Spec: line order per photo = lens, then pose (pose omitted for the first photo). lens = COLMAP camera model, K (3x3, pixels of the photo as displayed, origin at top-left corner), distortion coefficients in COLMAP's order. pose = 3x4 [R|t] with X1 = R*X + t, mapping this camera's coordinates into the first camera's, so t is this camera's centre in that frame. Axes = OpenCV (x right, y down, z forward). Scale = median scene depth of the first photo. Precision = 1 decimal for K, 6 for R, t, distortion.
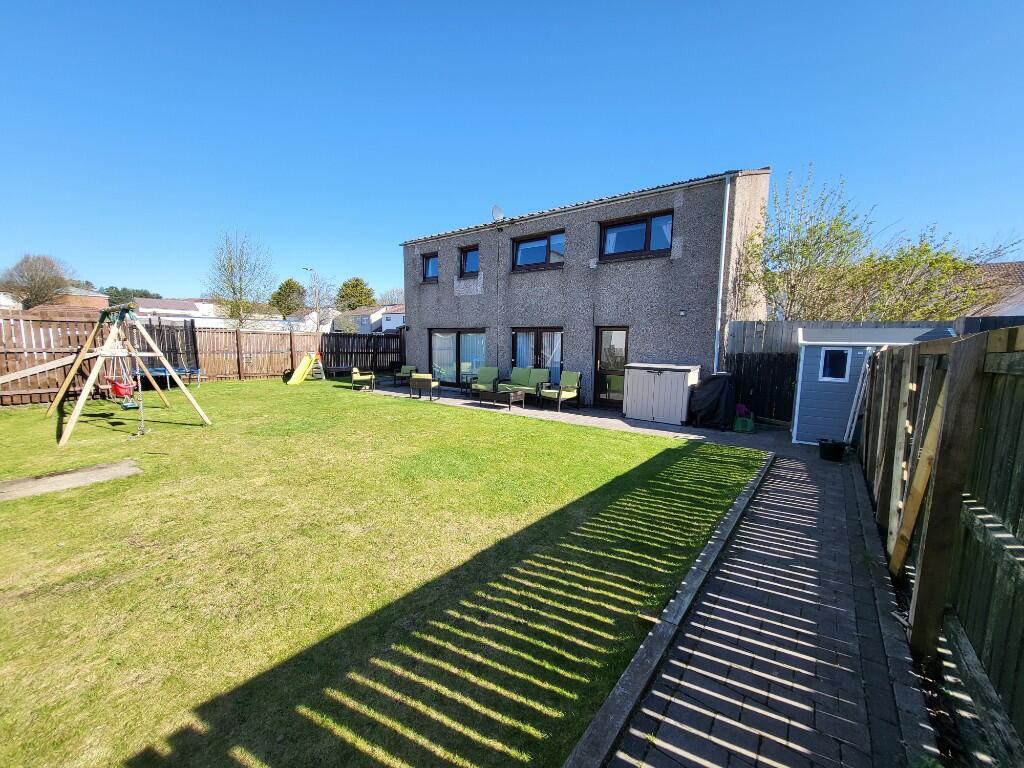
lens RADIAL K [[403.1, 0, 515.2], [0, 403.1, 386.5], [0, 0, 1]] dist [0.000124, -0.000183]
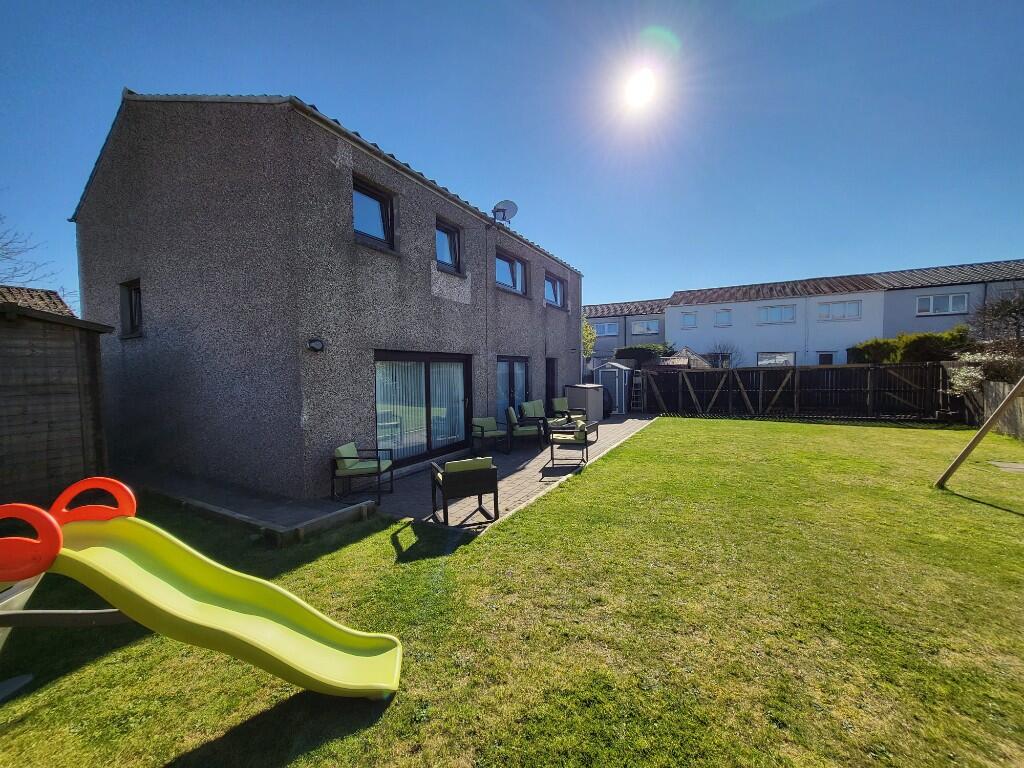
lens RADIAL K [[403.1, 0, 515.2], [0, 403.1, 386.5], [0, 0, 1]] dist [0.000124, -0.000183]
pose [[-0.148865, -0.052841, 0.987445, -1.573338], [0.120273, 0.990190, 0.071120, -0.279393], [-0.981516, 0.129350, -0.141049, 2.153966]]
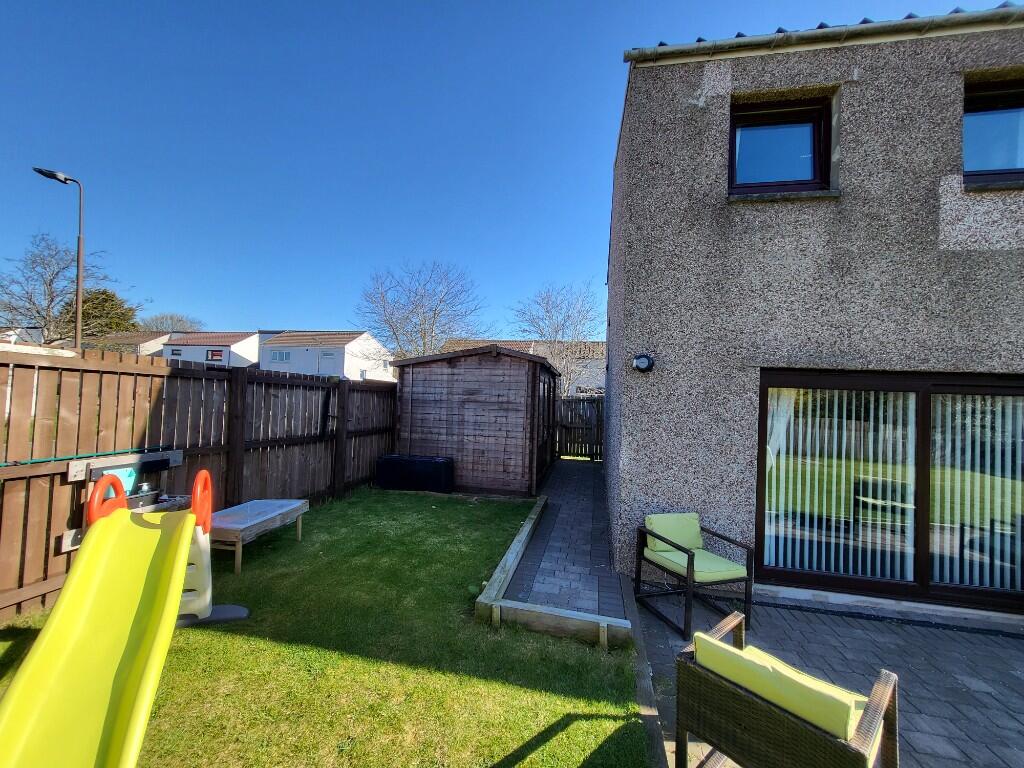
lens RADIAL K [[403.1, 0, 515.2], [0, 403.1, 386.5], [0, 0, 1]] dist [0.000124, -0.000183]
pose [[0.896626, 0.035248, 0.441383, -1.109212], [0.020949, 0.992333, -0.121801, -0.249066], [-0.442292, 0.118457, 0.889014, 1.978749]]
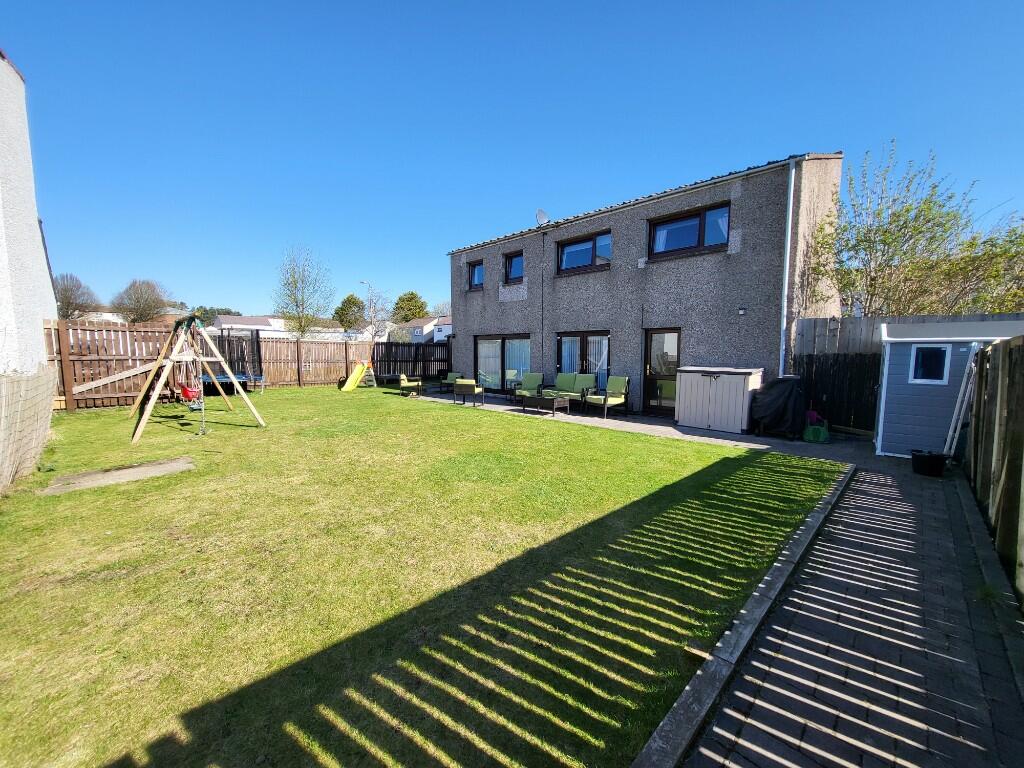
lens RADIAL K [[403.1, 0, 515.2], [0, 403.1, 386.5], [0, 0, 1]] dist [0.000124, -0.000183]
pose [[0.992507, -0.000602, -0.122187, 0.021989], [-0.002440, 0.999691, -0.024742, 0.018190], [0.122164, 0.024855, 0.992199, 0.042969]]
